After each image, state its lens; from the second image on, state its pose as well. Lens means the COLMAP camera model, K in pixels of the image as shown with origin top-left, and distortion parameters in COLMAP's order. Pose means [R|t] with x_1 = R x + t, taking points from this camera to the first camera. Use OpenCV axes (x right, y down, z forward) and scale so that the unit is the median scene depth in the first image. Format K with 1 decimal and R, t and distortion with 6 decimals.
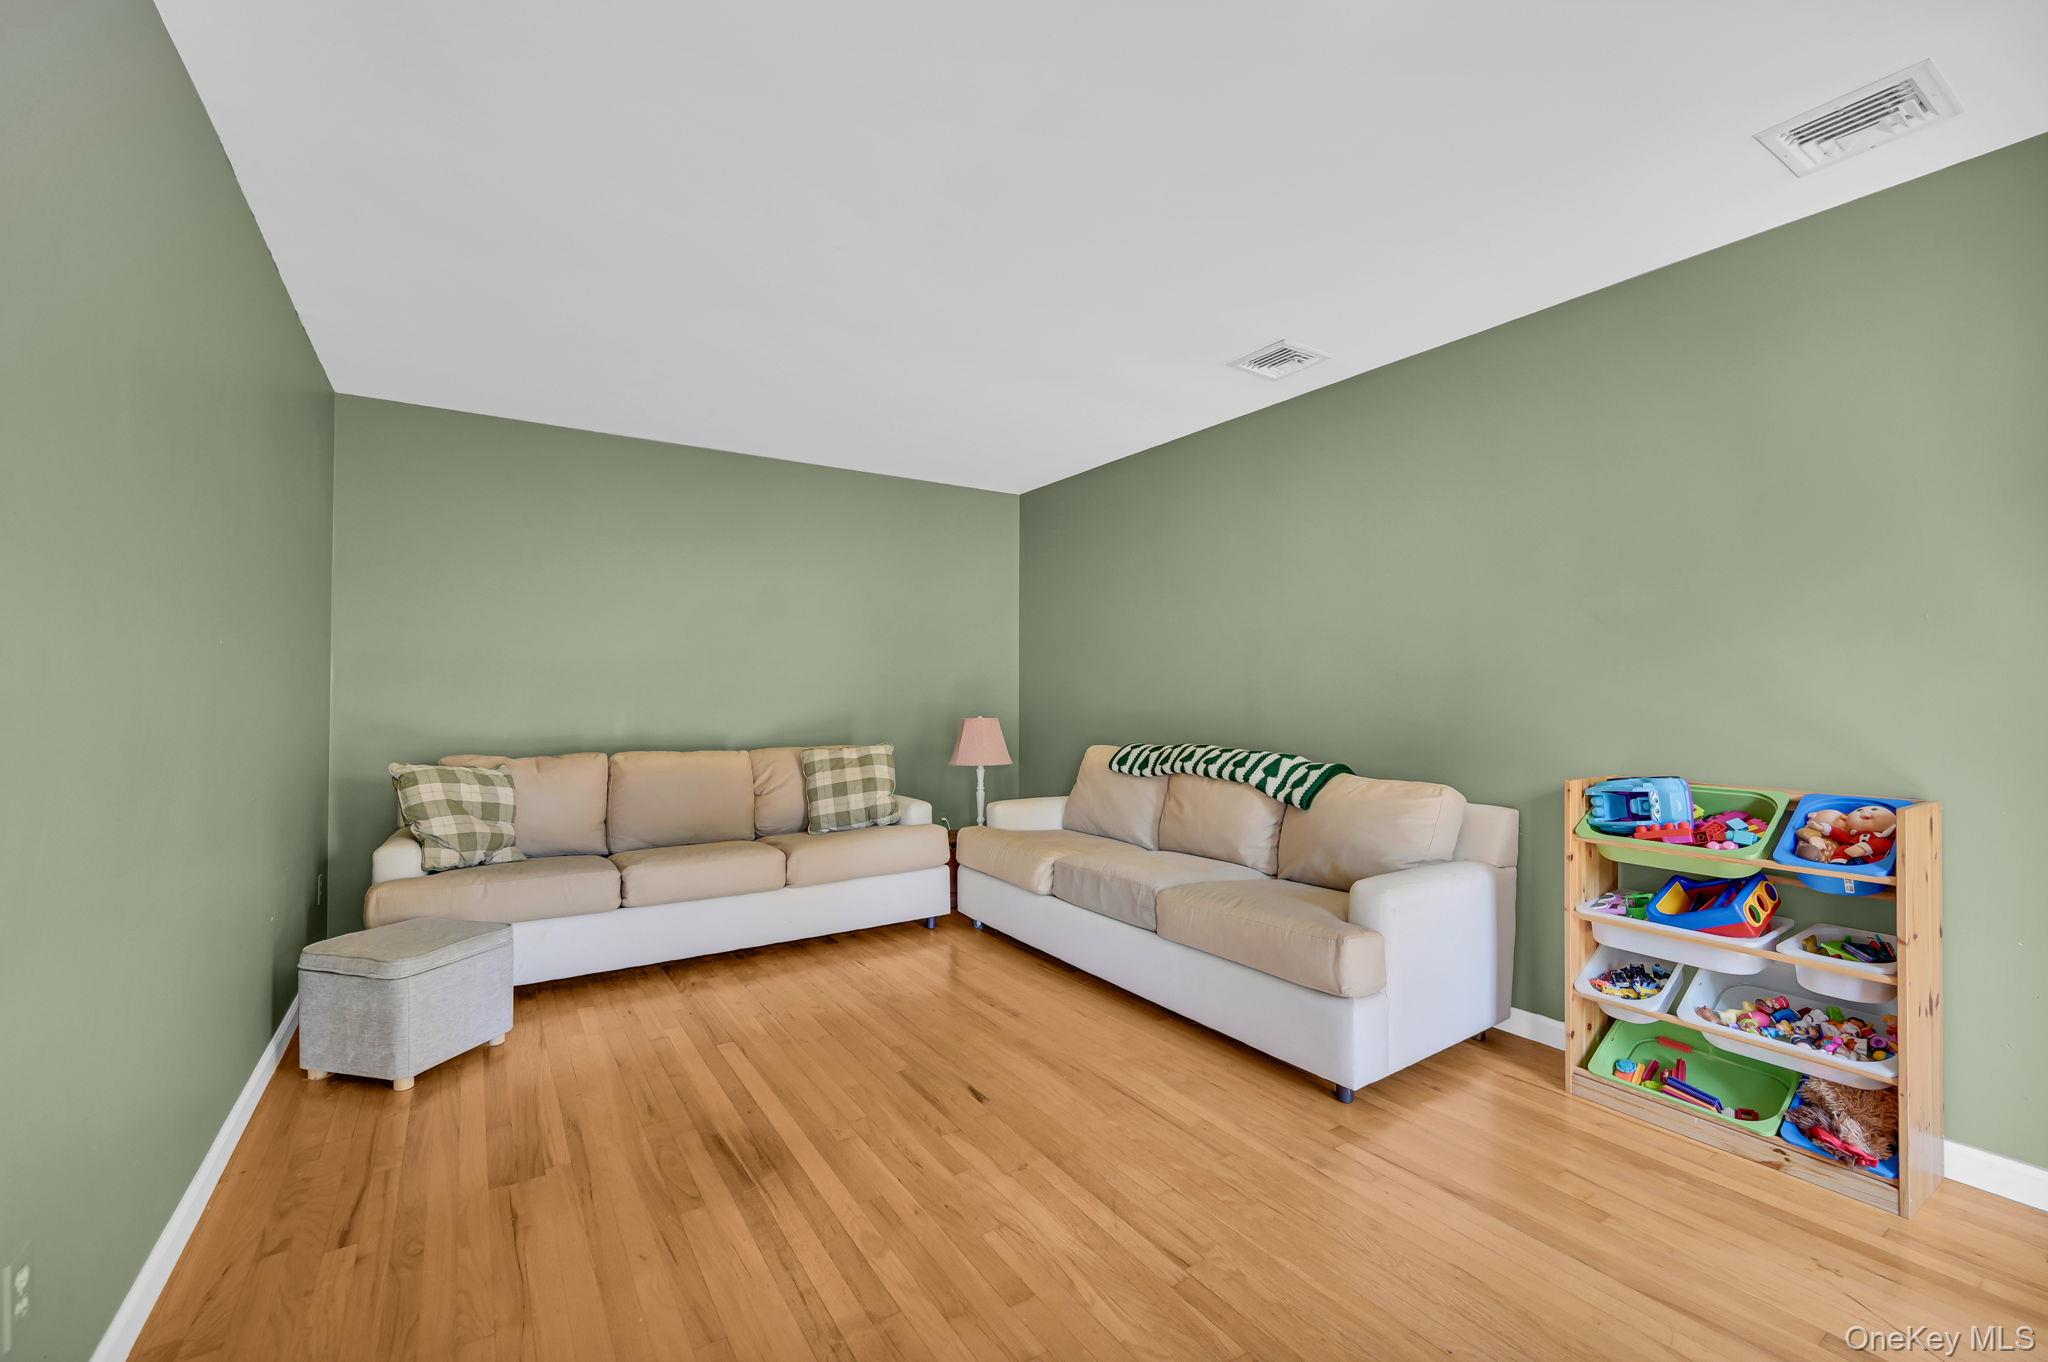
lens RADIAL K [[849.0, 0, 1028.6], [0, 849.0, 682.0], [0, 0, 1]] dist [-0.001585, -0.000174]
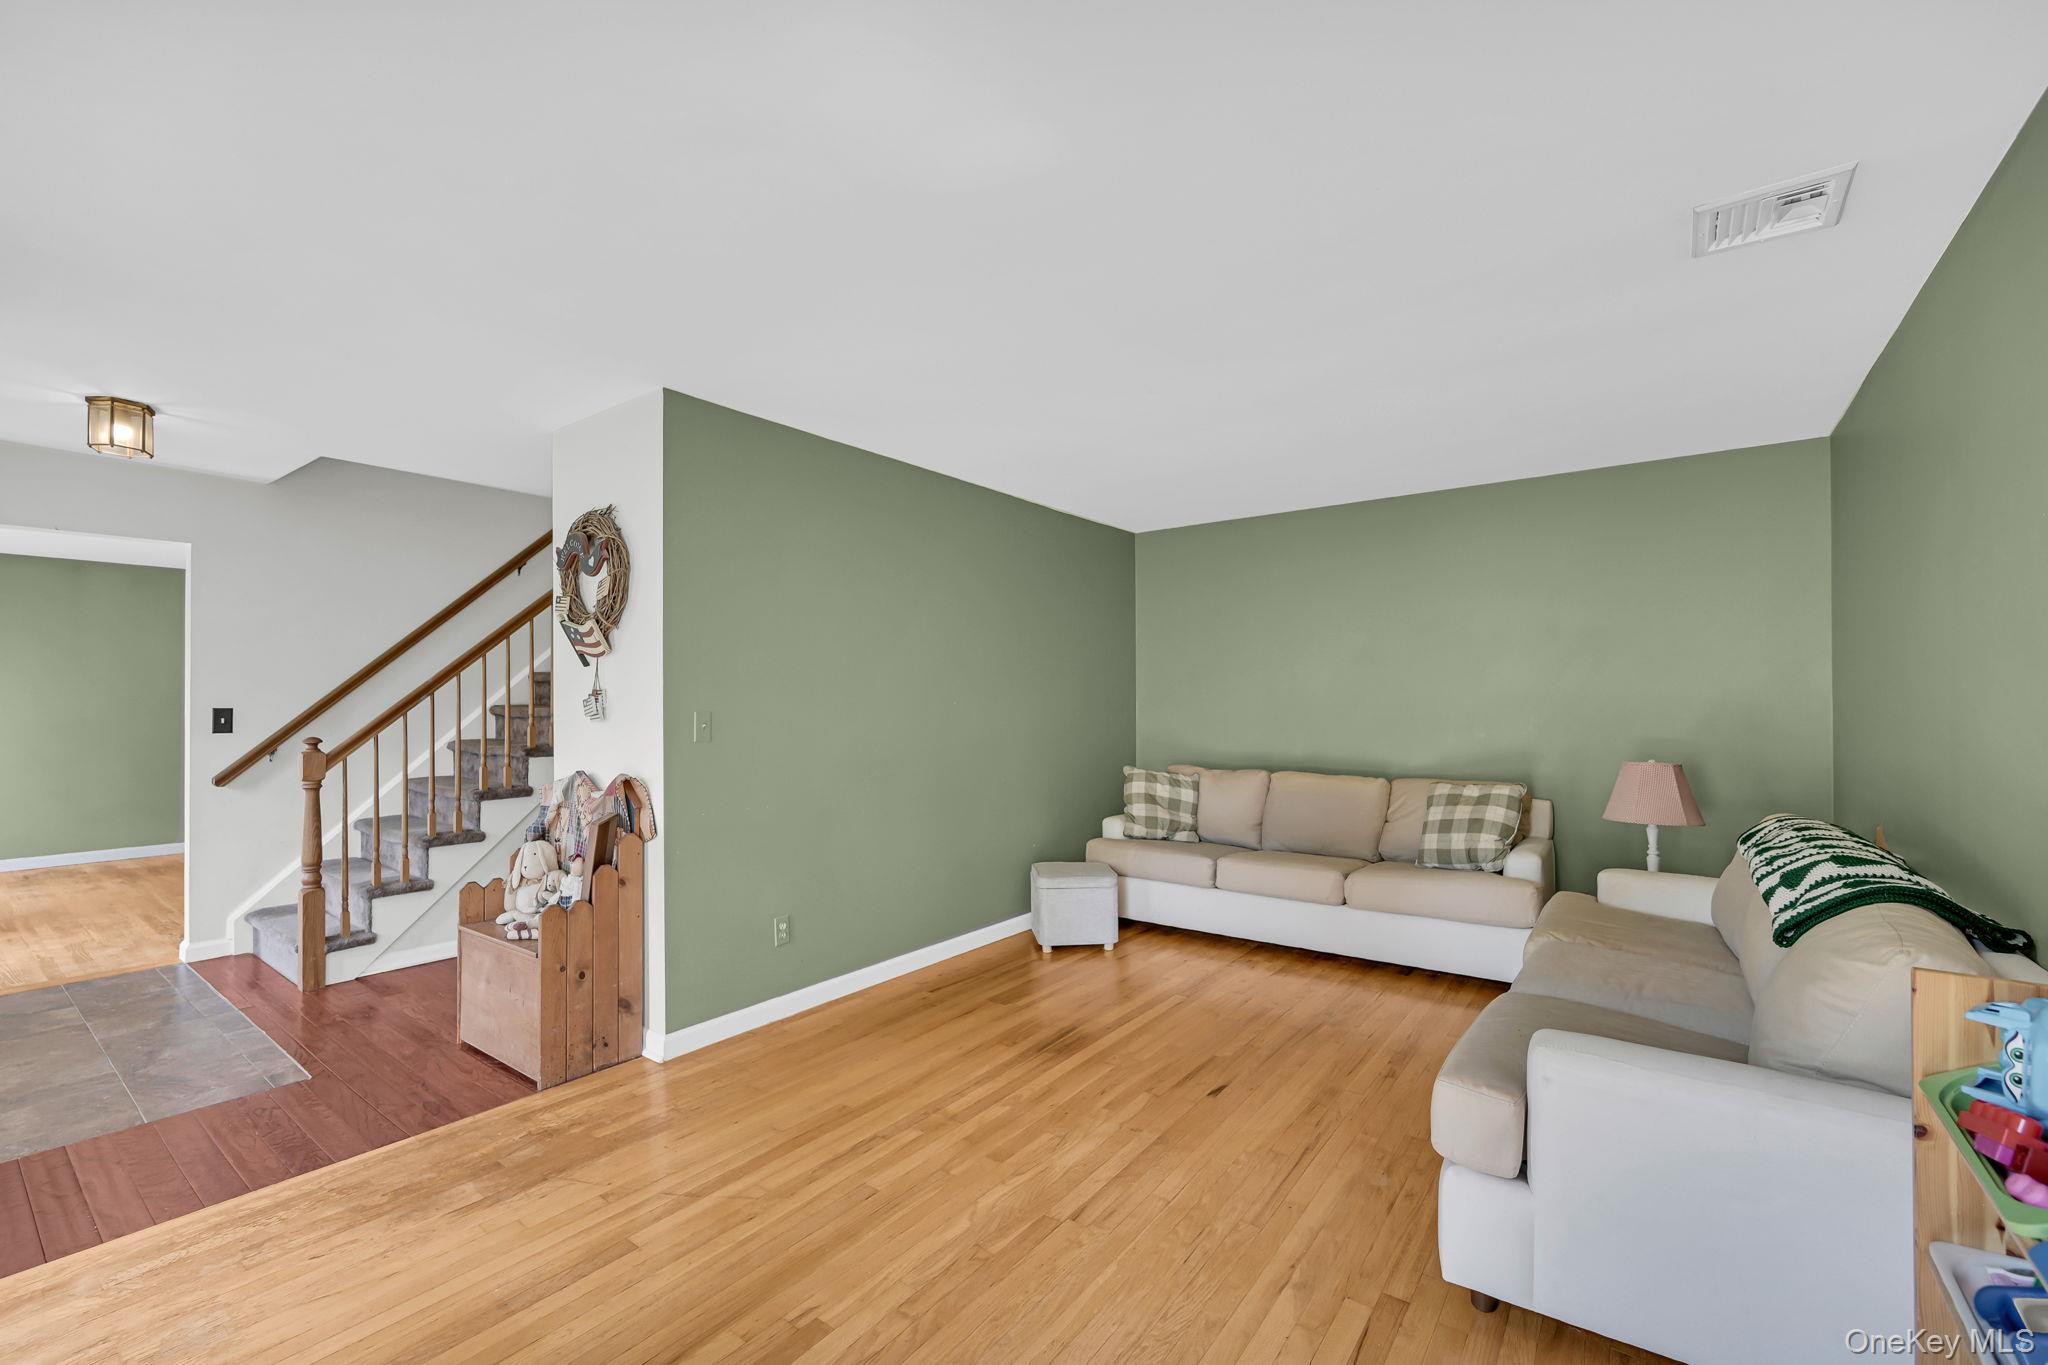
lens RADIAL K [[853.7, 0, 1024.0], [0, 853.7, 682.5], [0, 0, 1]] dist [-0.002678, 0.000008]
pose [[0.339478, -0.023450, -0.940322, 0.680017], [0.013565, 0.999707, -0.020033, -0.032679], [0.940516, -0.005955, 0.339697, 0.263455]]
